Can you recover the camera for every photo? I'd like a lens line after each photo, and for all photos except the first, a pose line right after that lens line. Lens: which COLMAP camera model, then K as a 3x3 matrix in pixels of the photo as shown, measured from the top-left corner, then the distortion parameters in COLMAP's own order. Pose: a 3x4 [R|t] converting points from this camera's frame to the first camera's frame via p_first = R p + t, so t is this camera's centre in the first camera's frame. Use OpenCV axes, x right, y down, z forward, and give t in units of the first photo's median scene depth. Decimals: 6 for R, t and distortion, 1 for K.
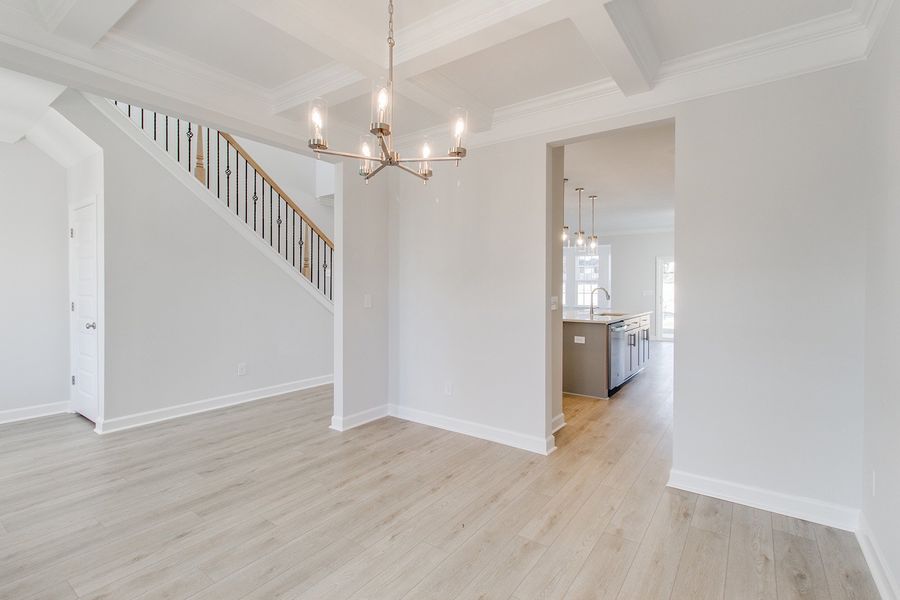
lens RADIAL K [[416.5, 0, 453.8], [0, 416.5, 293.3], [0, 0, 1]] dist [-0.002829, 0.002484]
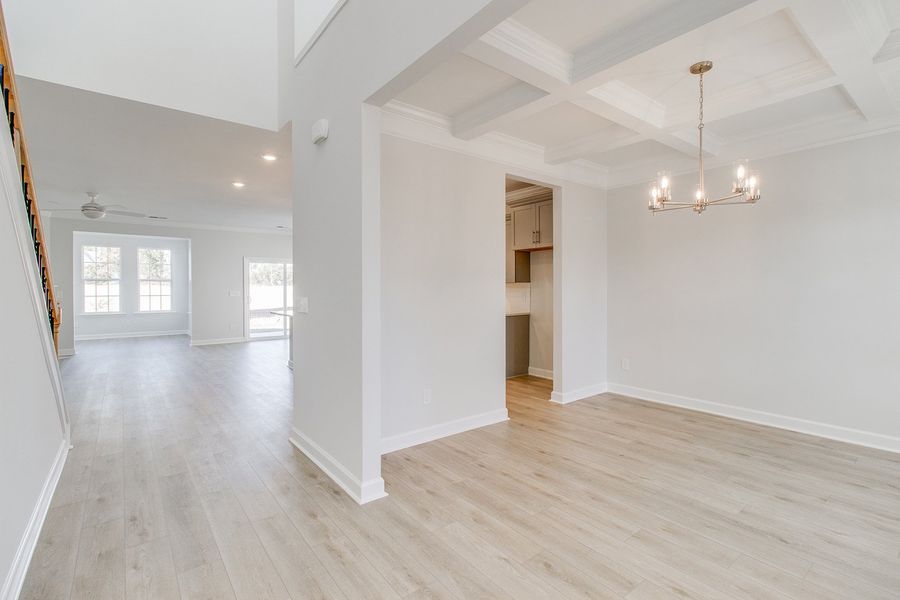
lens RADIAL K [[416.5, 0, 454.9], [0, 416.5, 291.9], [0, 0, 1]] dist [-0.002829, 0.002484]
pose [[0.278654, -0.014517, 0.960282, -1.124099], [0.017143, 0.999802, 0.010140, -0.018199], [-0.960239, 0.013637, 0.278848, 0.860932]]
